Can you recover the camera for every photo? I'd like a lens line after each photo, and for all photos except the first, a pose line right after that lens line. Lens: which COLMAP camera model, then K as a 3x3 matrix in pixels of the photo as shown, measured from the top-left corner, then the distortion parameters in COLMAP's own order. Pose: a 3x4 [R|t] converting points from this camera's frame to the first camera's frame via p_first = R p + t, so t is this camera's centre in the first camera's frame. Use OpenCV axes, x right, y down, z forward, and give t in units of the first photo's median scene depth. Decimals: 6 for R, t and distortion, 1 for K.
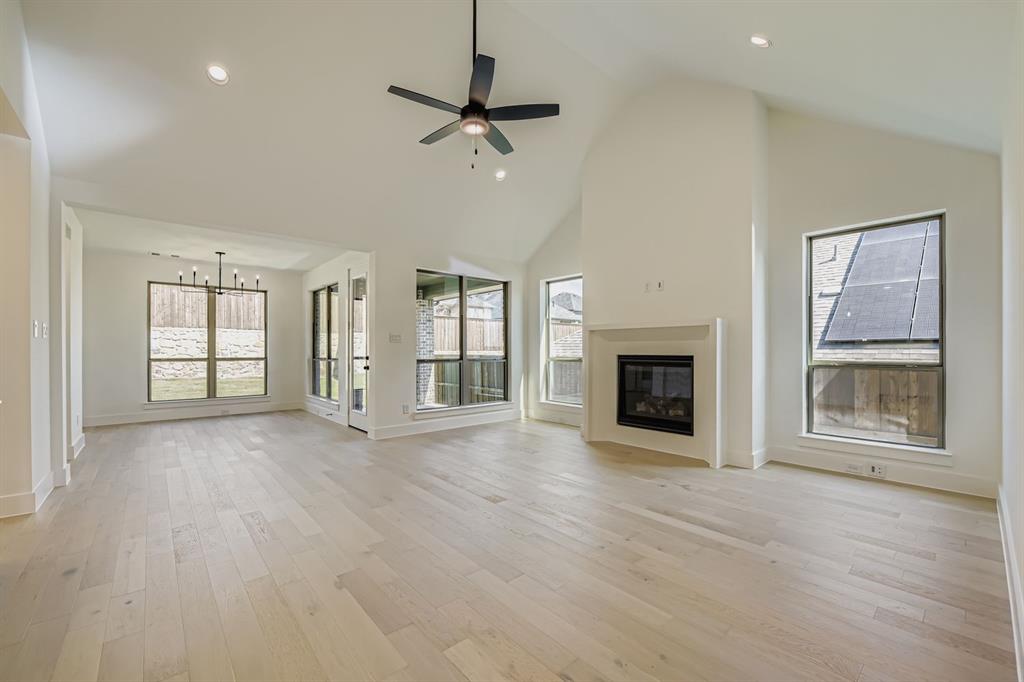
lens RADIAL K [[413.2, 0, 511.4], [0, 413.2, 350.4], [0, 0, 1]] dist [-0.005071, 0.000252]
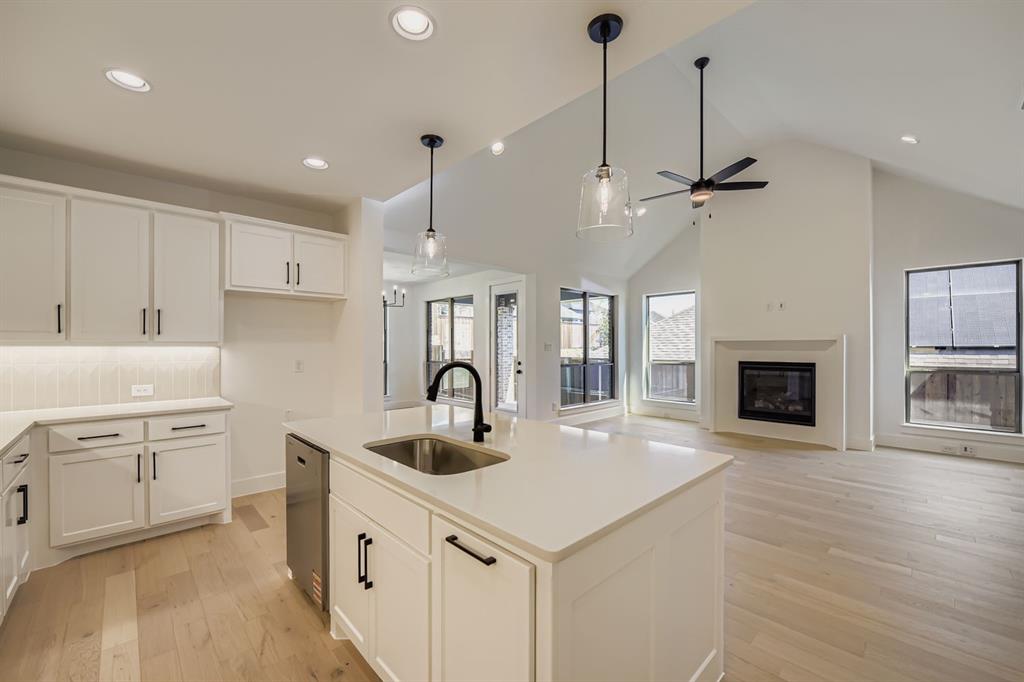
lens RADIAL K [[413.2, 0, 510.2], [0, 413.2, 347.2], [0, 0, 1]] dist [-0.005071, 0.000252]
pose [[0.998926, -0.000677, 0.046327, -0.498059], [0.000604, 0.999999, 0.001608, -0.034760], [-0.046328, -0.001578, 0.998925, -0.198604]]
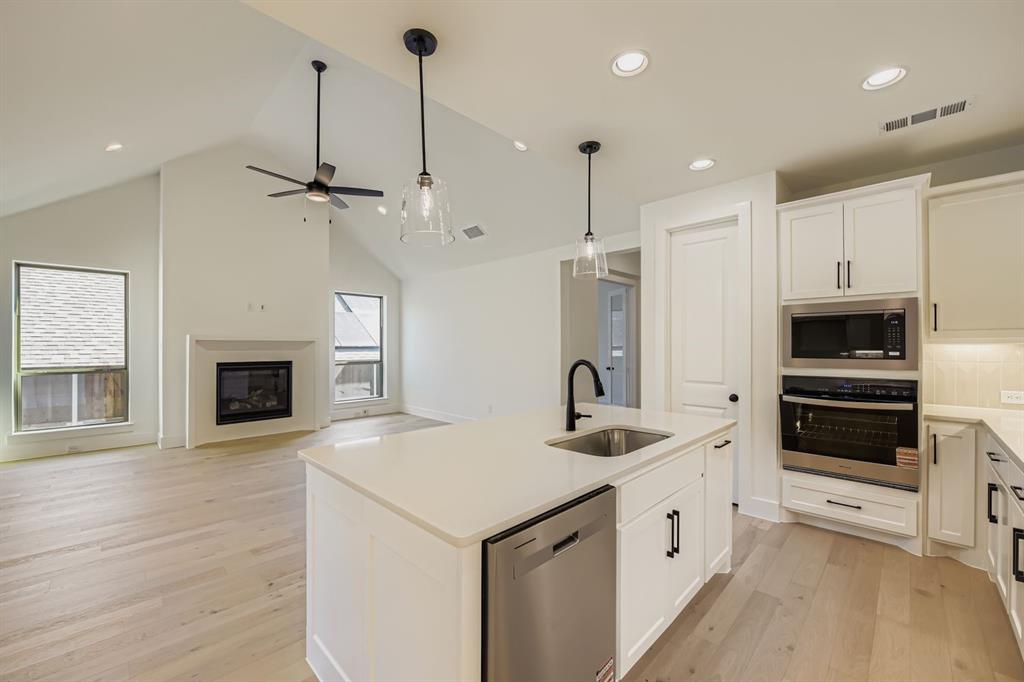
lens RADIAL K [[413.2, 0, 515.8], [0, 413.2, 343.7], [0, 0, 1]] dist [-0.005071, 0.000252]
pose [[-0.079673, 0.005000, 0.996809, -0.958819], [0.000666, 0.999987, -0.004963, -0.036114], [-0.996821, 0.000269, -0.079675, 0.298910]]
